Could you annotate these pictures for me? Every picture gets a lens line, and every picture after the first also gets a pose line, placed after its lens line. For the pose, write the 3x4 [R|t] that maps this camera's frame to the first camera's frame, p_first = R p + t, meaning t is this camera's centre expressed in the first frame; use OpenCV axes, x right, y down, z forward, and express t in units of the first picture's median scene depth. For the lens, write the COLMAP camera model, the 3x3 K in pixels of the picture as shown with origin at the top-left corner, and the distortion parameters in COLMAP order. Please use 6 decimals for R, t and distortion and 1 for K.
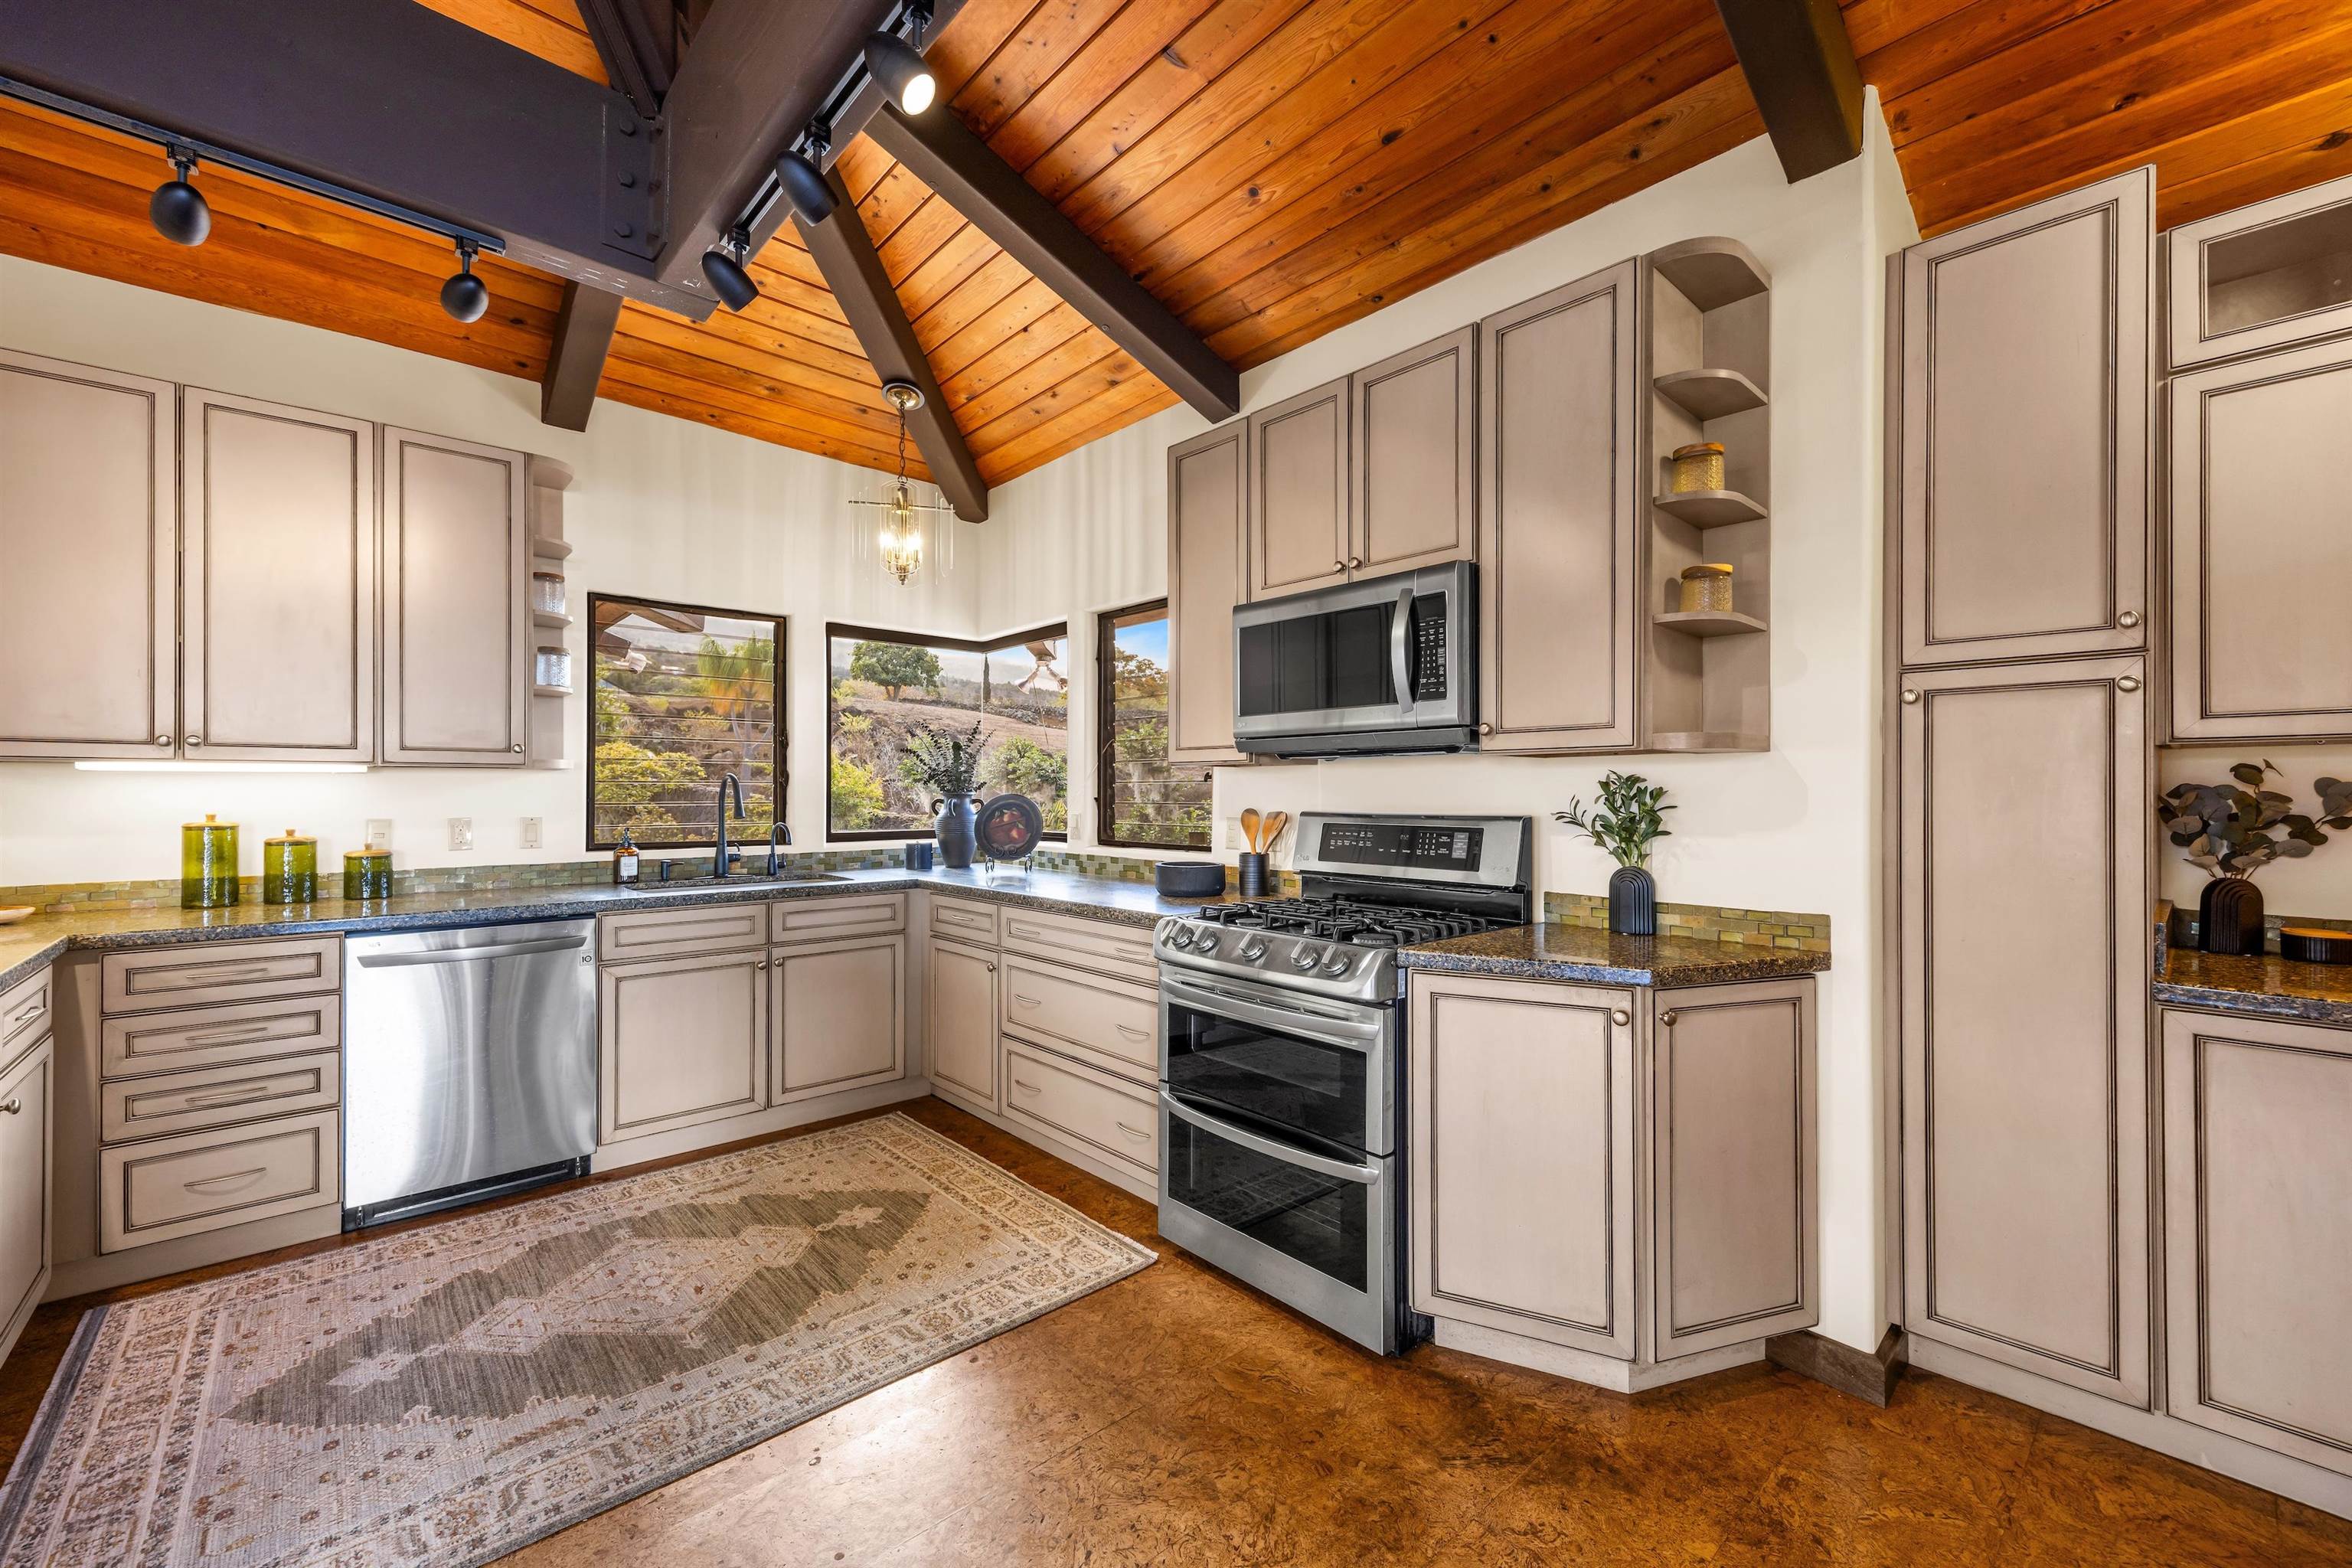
lens RADIAL K [[916.5, 0, 1177.7], [0, 916.5, 794.9], [0, 0, 1]] dist [0.003760, 0.000129]
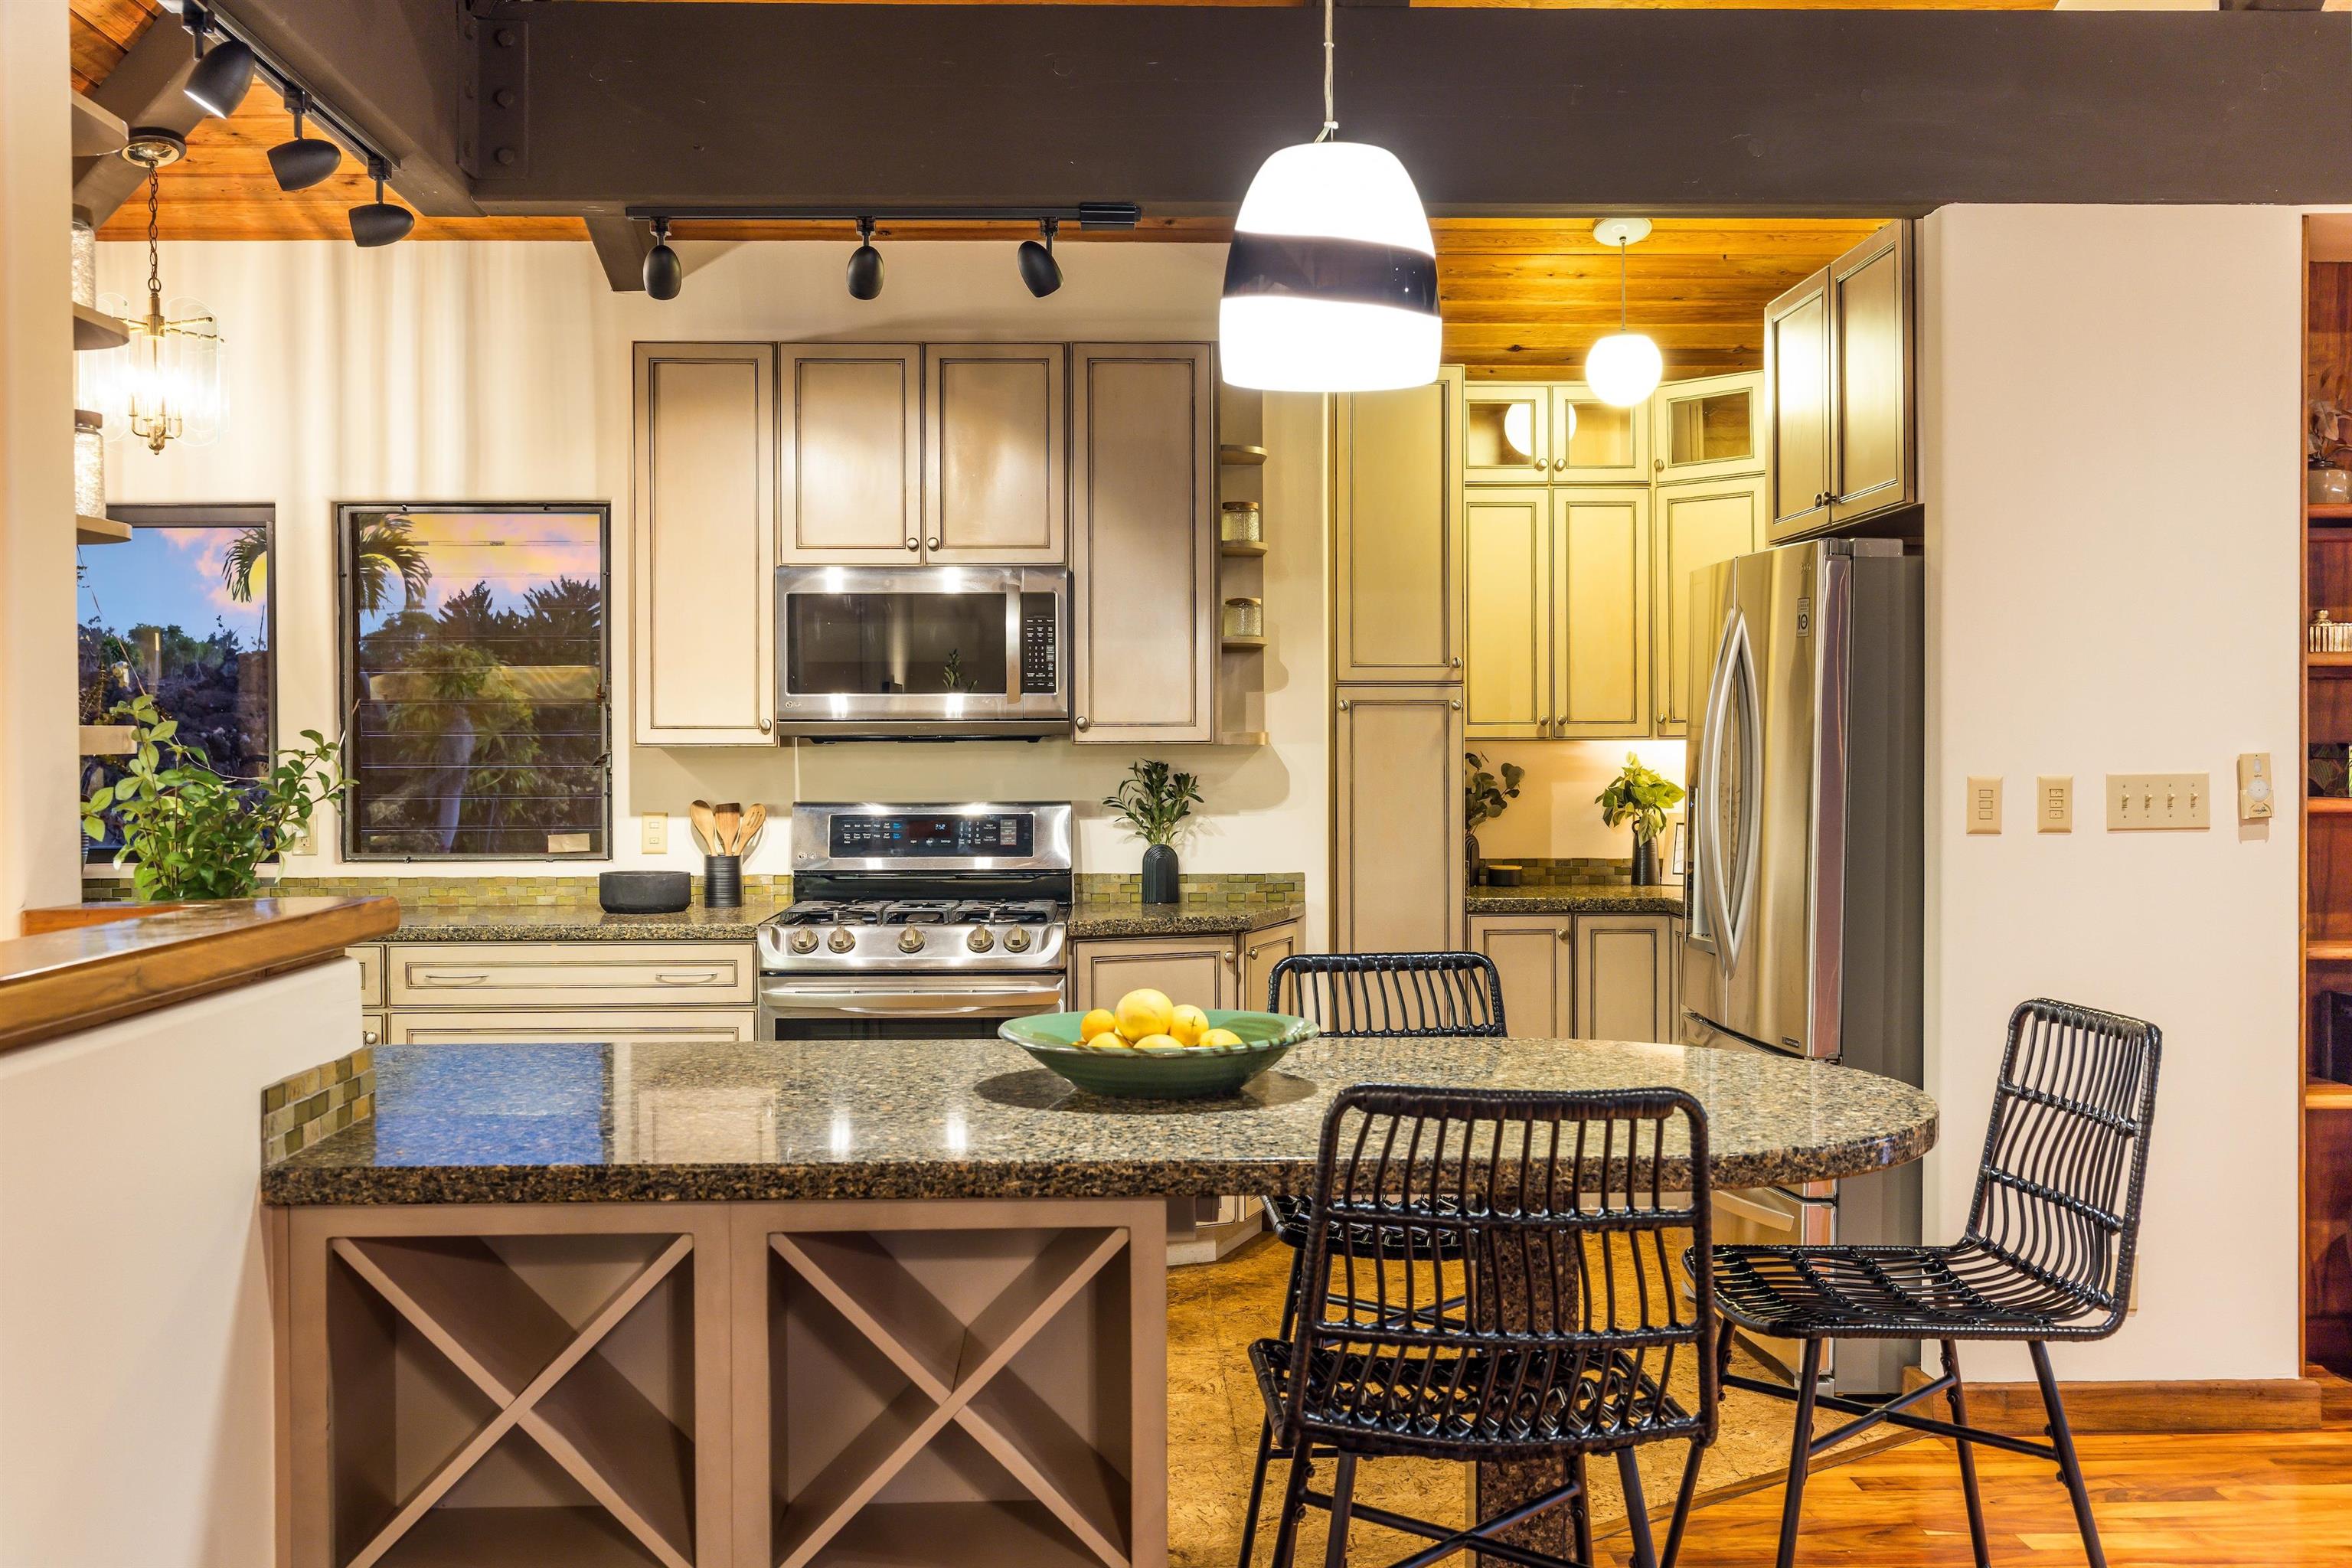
lens RADIAL K [[2269.0, 0, 1167.8], [0, 2269.0, 778.6], [0, 0, 1]] dist [-0.011288, 0.000000]
pose [[0.644708, -0.013900, 0.764303, -1.660596], [0.002135, 0.999863, 0.016384, -0.048512], [-0.764426, -0.008931, 0.644649, -0.817651]]
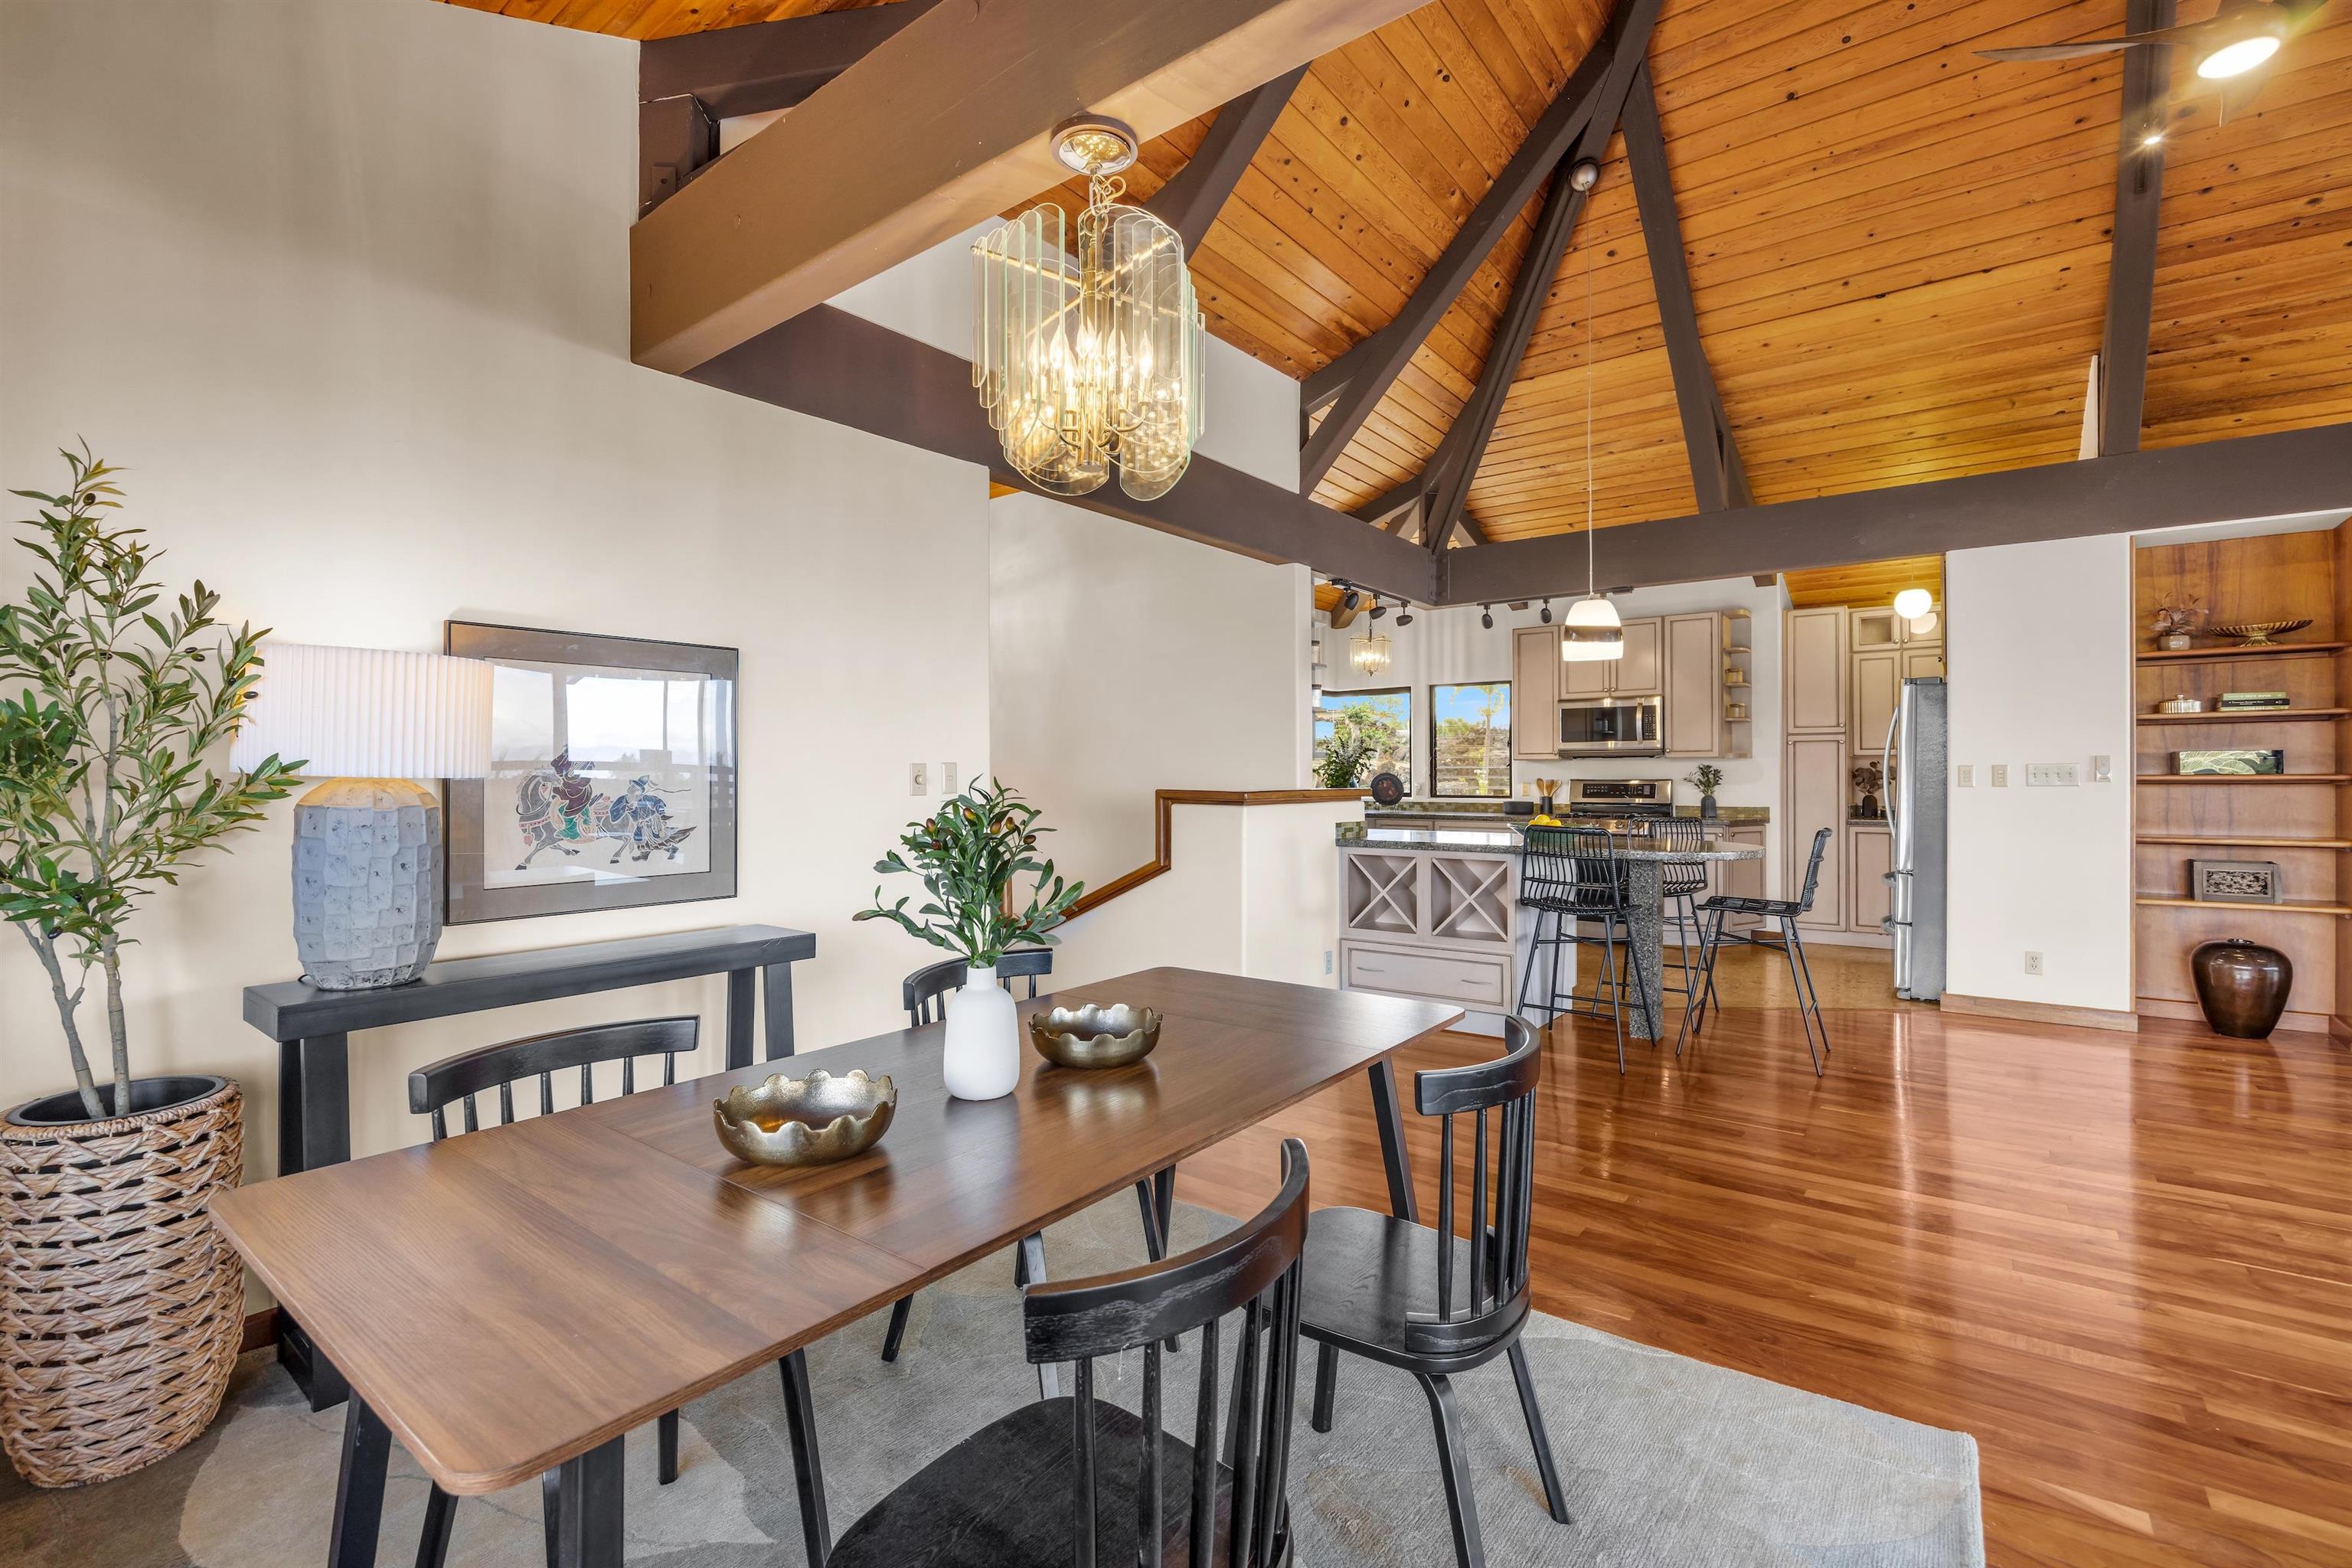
lens RADIAL K [[1044.2, 0, 1176.5], [0, 1044.2, 772.3], [0, 0, 1]] dist [-0.000688, 0.000069]
pose [[0.982583, -0.005083, 0.185755, -1.943883], [0.005322, 0.999986, -0.000789, -0.004968], [-0.185749, 0.001764, 0.982596, -2.146609]]
